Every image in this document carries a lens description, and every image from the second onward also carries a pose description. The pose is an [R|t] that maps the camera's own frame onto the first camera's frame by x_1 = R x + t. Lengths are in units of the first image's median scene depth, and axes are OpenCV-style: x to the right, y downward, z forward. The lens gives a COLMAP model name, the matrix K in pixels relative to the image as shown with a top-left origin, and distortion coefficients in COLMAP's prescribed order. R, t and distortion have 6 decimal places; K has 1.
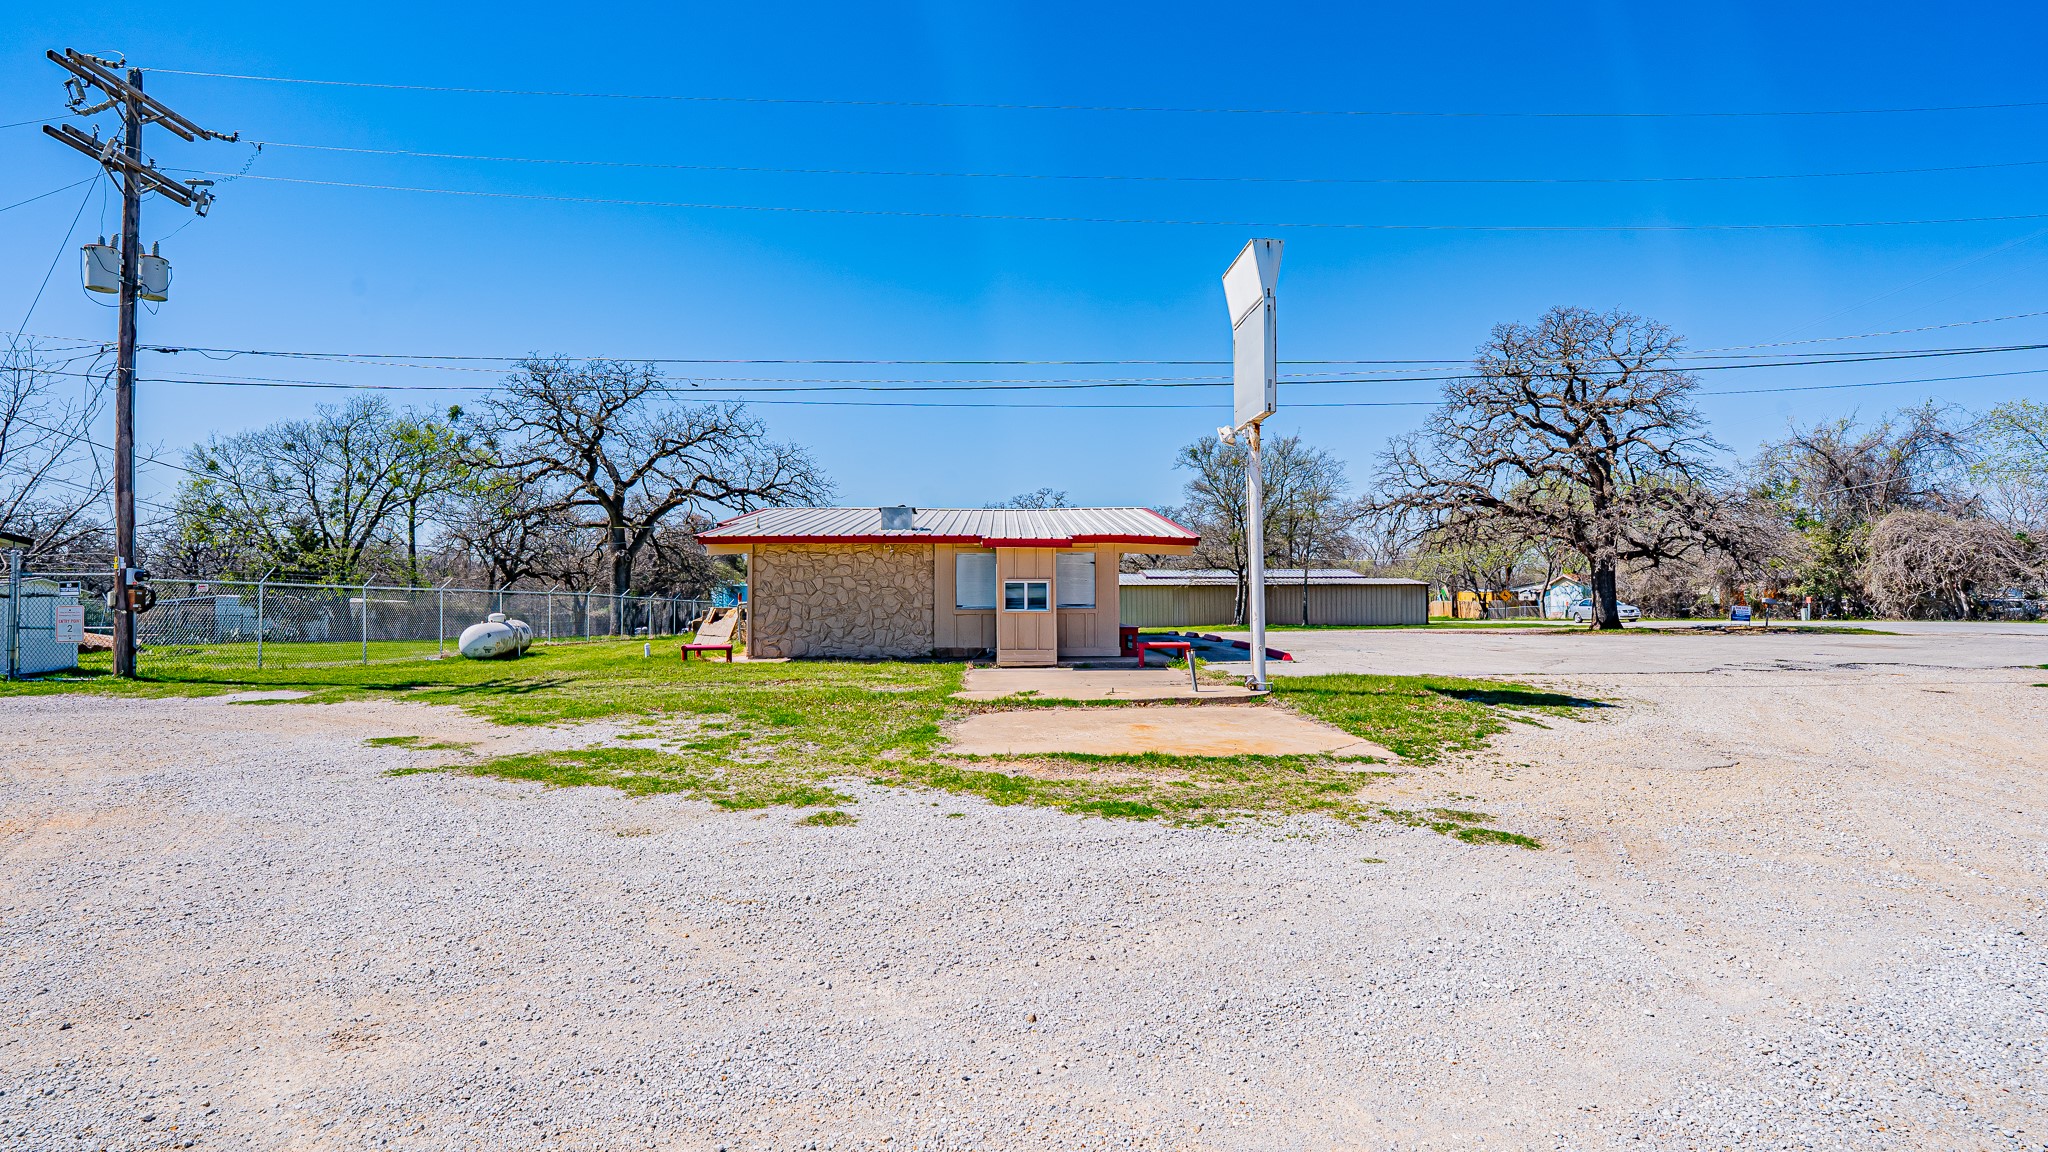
lens RADIAL K [[940.9, 0, 1039.0], [0, 940.9, 569.9], [0, 0, 1]] dist [-0.054356, 0.000006]
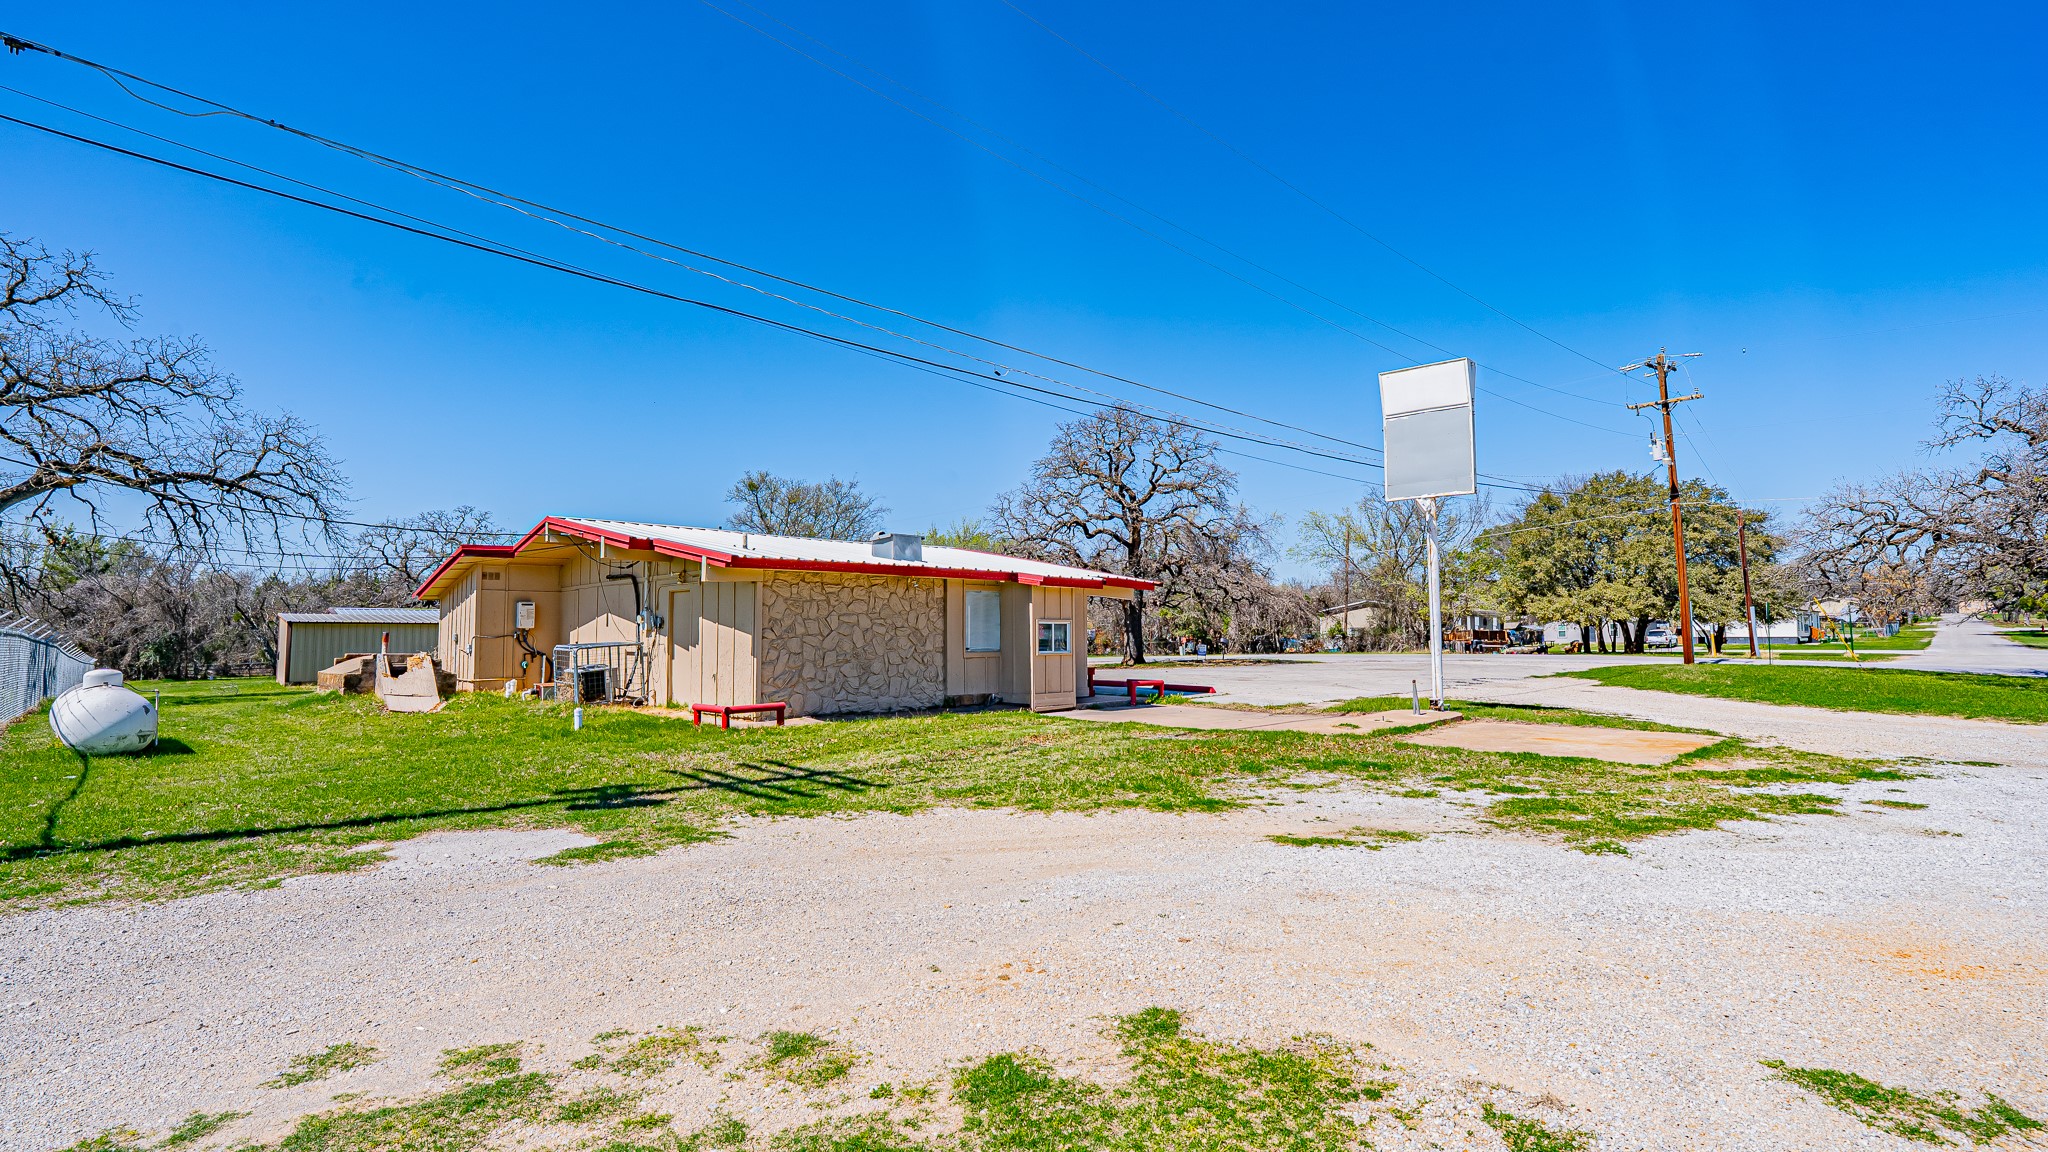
lens RADIAL K [[939.0, 0, 1024.0], [0, 939.0, 576.0], [0, 0, 1]] dist [-0.044035, -0.000045]
pose [[0.744228, 0.041259, 0.666650, -0.648566], [-0.015963, 0.998904, -0.044002, 0.007564], [-0.667735, 0.022106, 0.744071, 0.289347]]
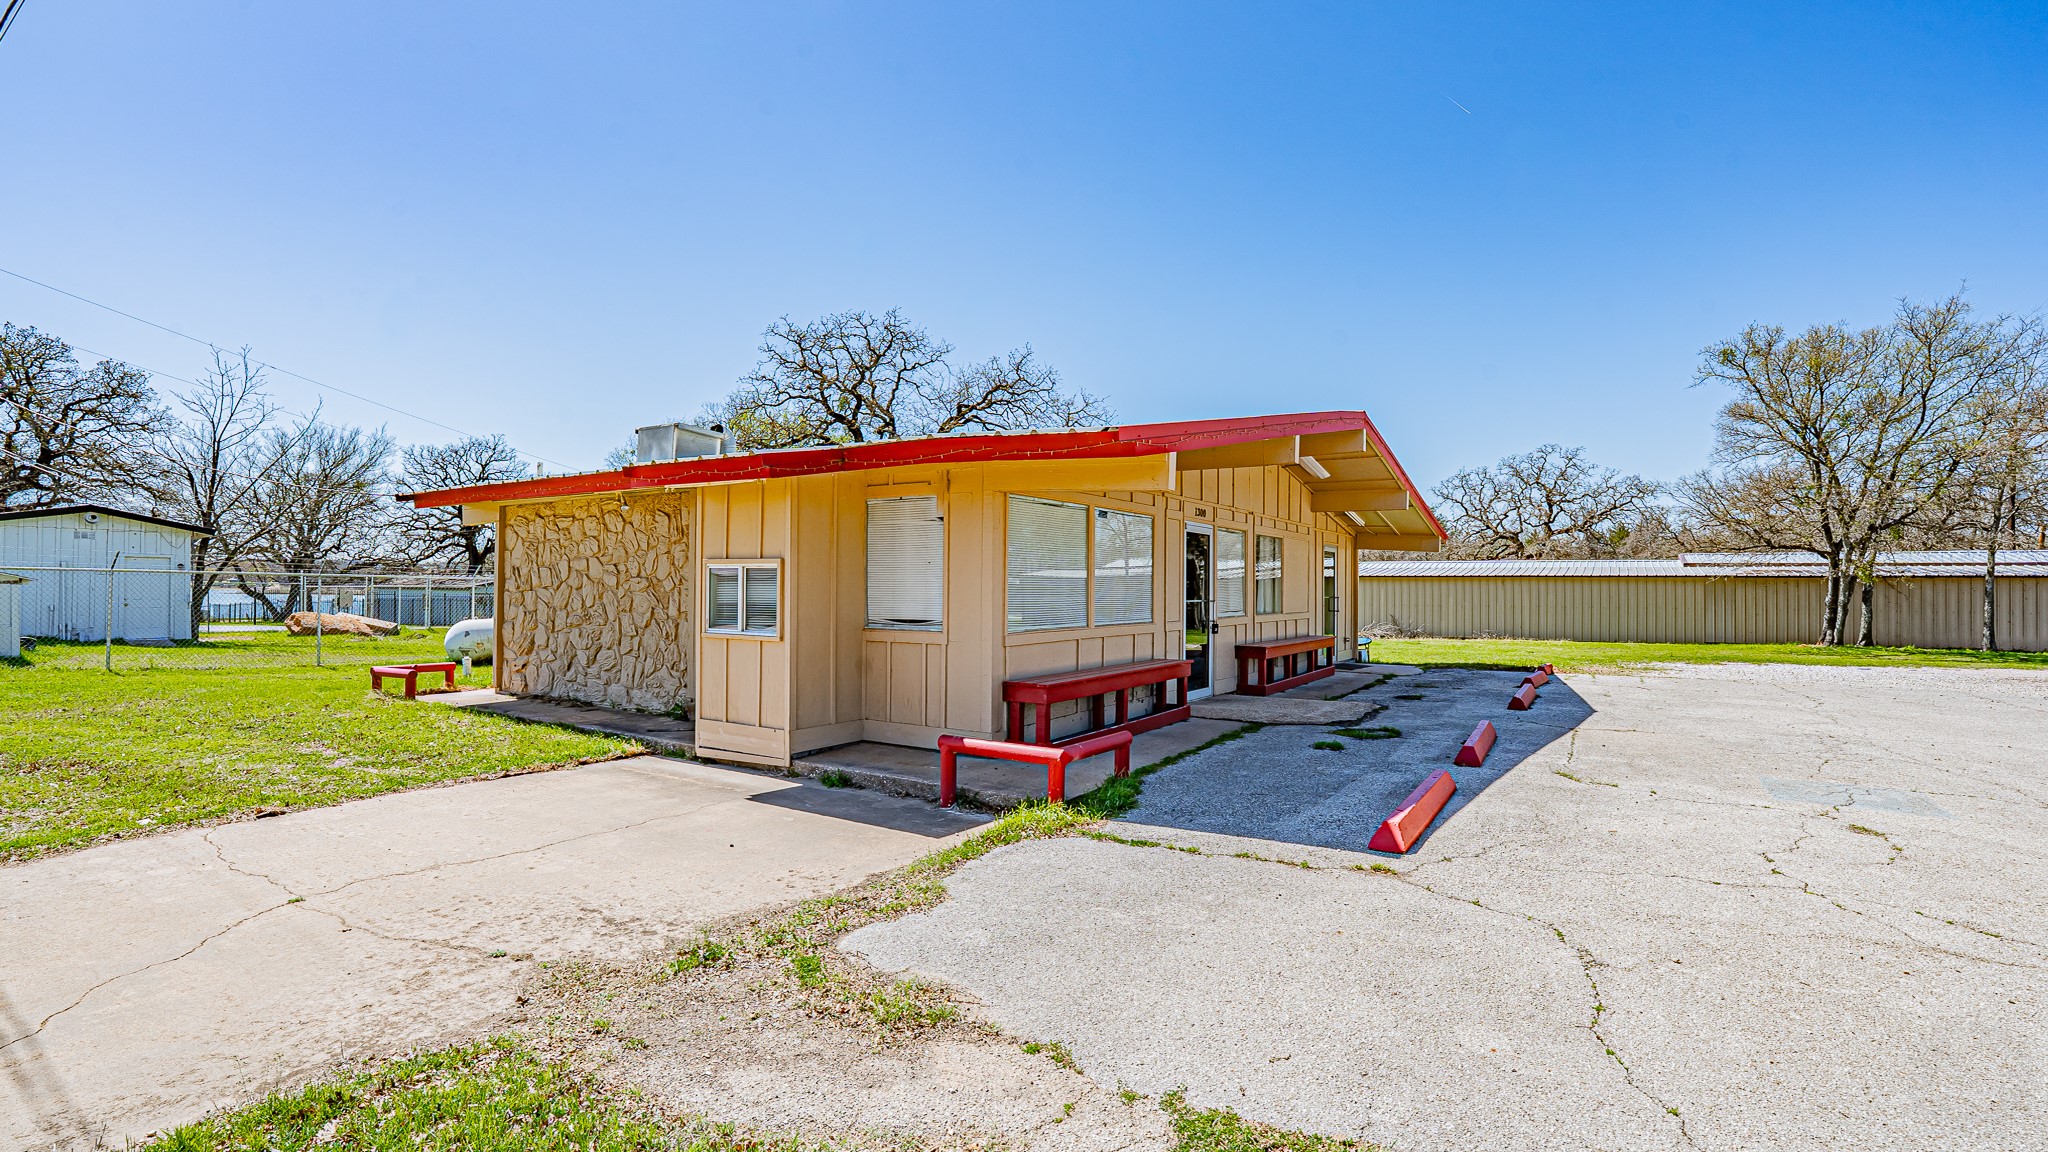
lens RADIAL K [[940.9, 0, 1039.0], [0, 940.9, 569.9], [0, 0, 1]] dist [-0.054356, 0.000006]
pose [[0.827176, 0.000343, -0.561943, 0.320647], [0.005665, 0.999944, 0.008948, 0.010978], [0.561915, -0.010585, 0.827127, 0.691800]]
